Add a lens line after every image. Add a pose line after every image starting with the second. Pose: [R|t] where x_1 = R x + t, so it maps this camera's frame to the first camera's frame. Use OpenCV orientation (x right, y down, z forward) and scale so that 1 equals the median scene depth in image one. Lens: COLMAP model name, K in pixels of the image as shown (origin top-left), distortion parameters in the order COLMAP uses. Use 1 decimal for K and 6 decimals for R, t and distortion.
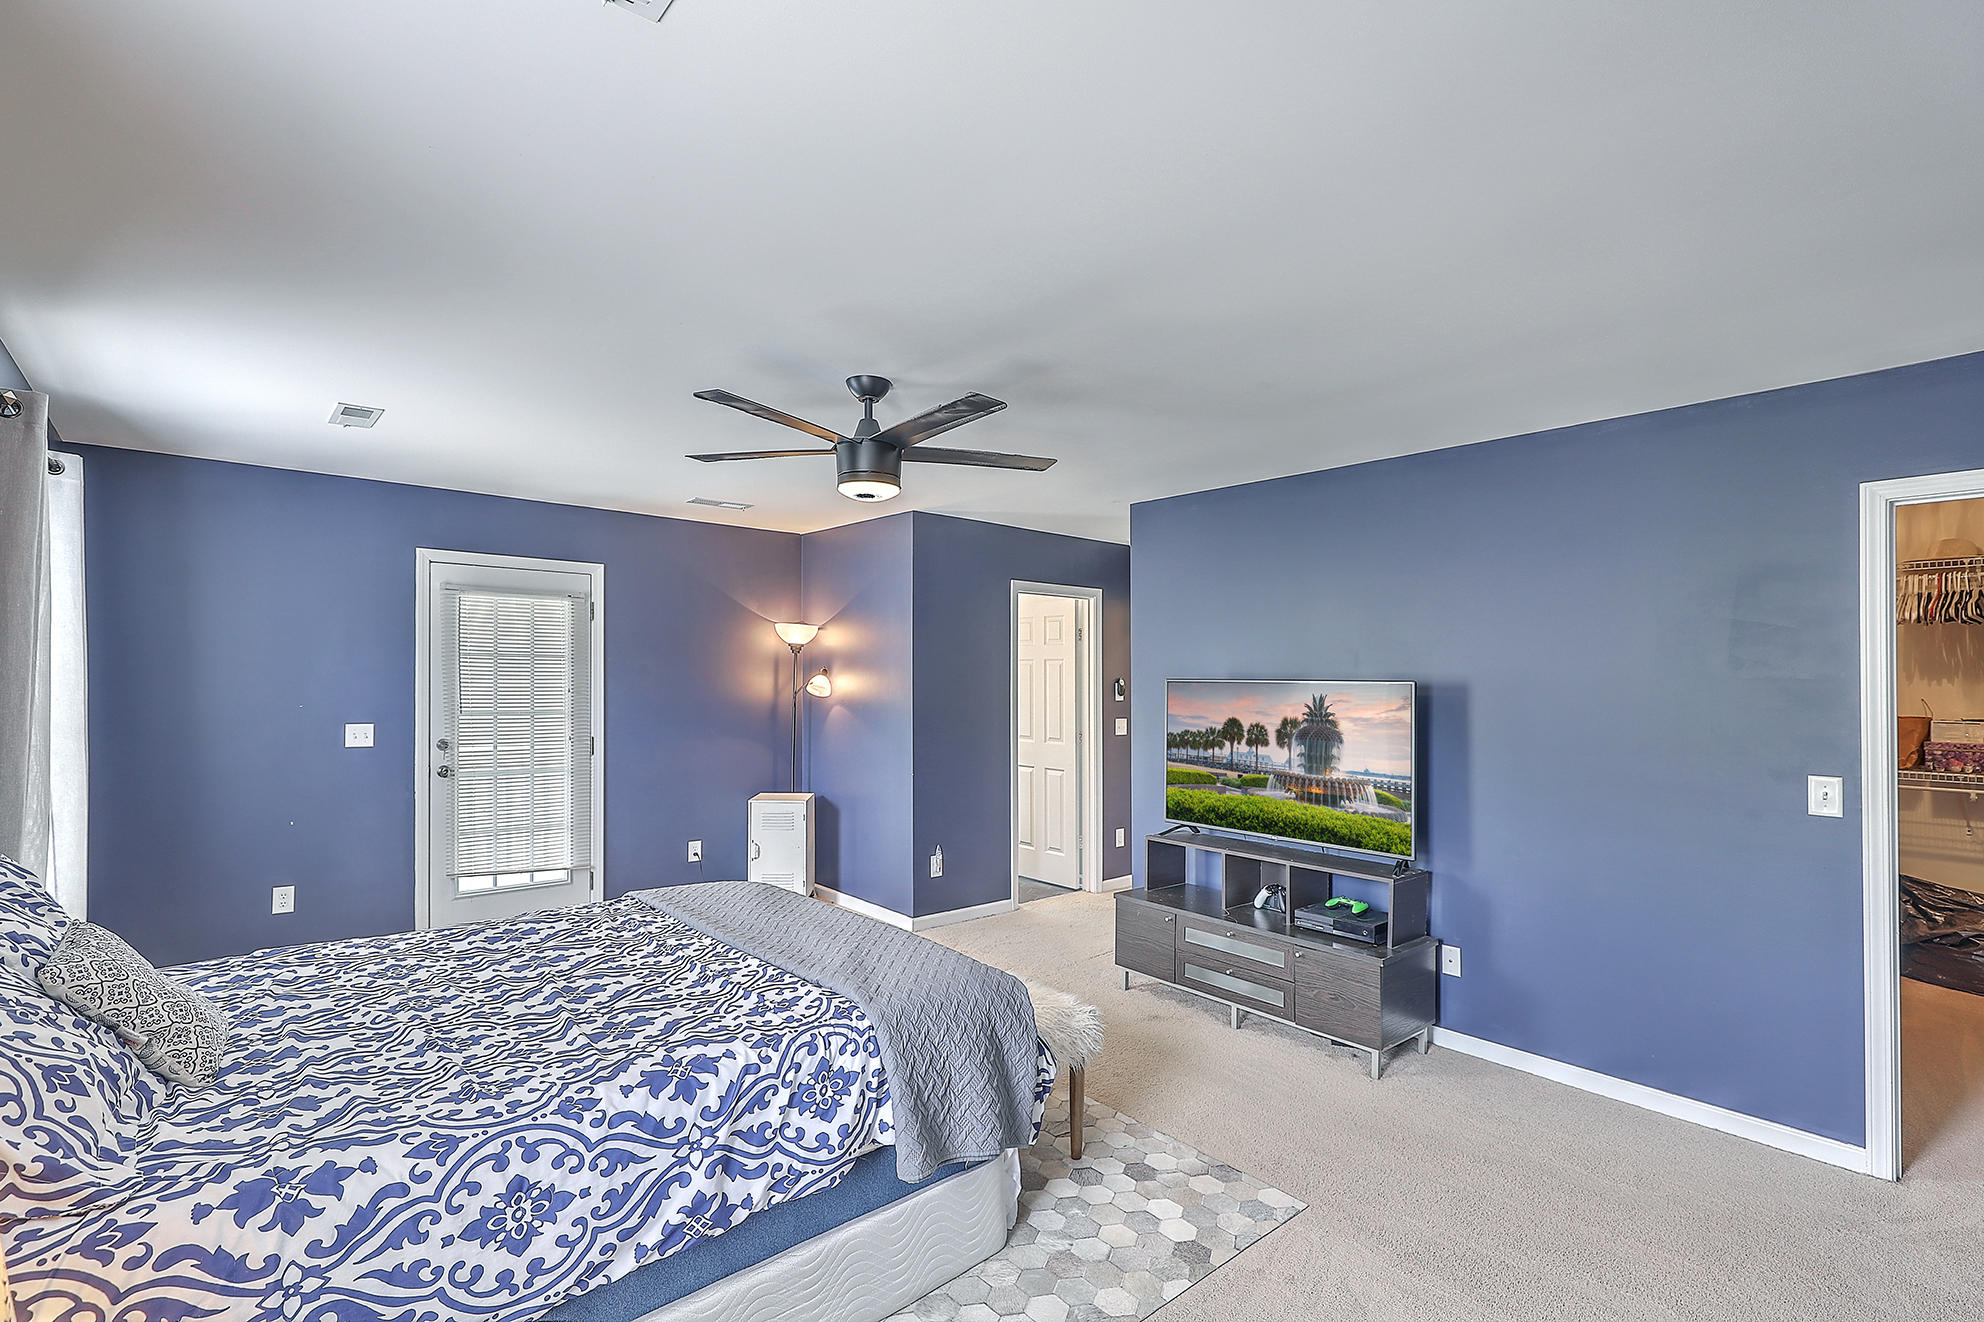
lens RADIAL K [[888.6, 0, 998.5], [0, 888.6, 670.1], [0, 0, 1]] dist [-0.002888, -0.000224]
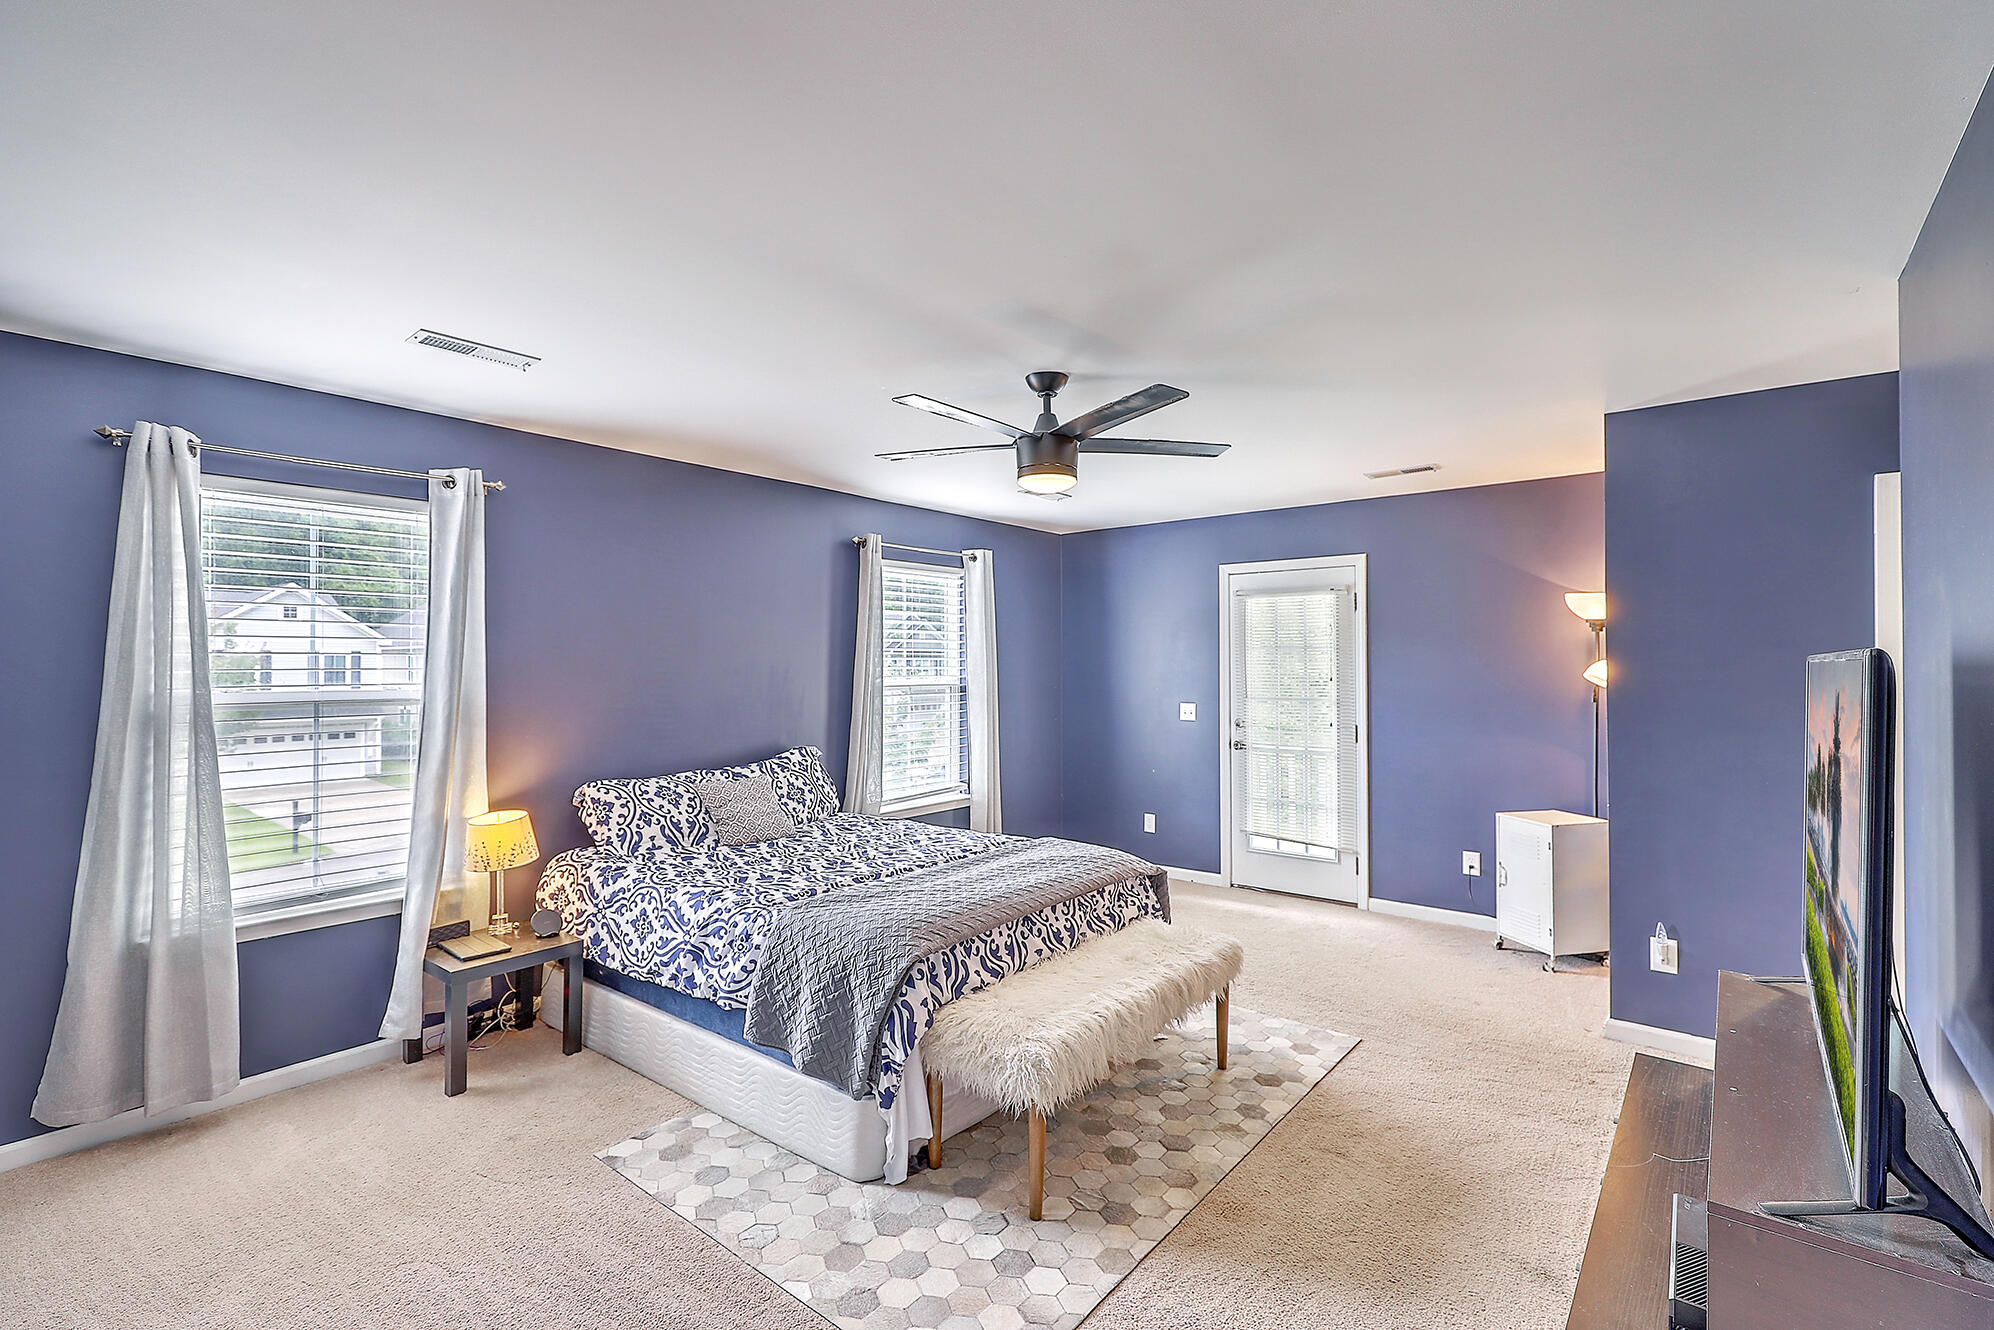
lens RADIAL K [[893.1, 0, 1003.5], [0, 893.1, 674.1], [0, 0, 1]] dist [-0.002888, -0.000224]
pose [[0.182547, -0.001705, -0.983196, 0.863172], [0.013842, 0.999904, 0.000836, 0.018481], [0.983100, -0.013762, 0.182553, 0.755991]]
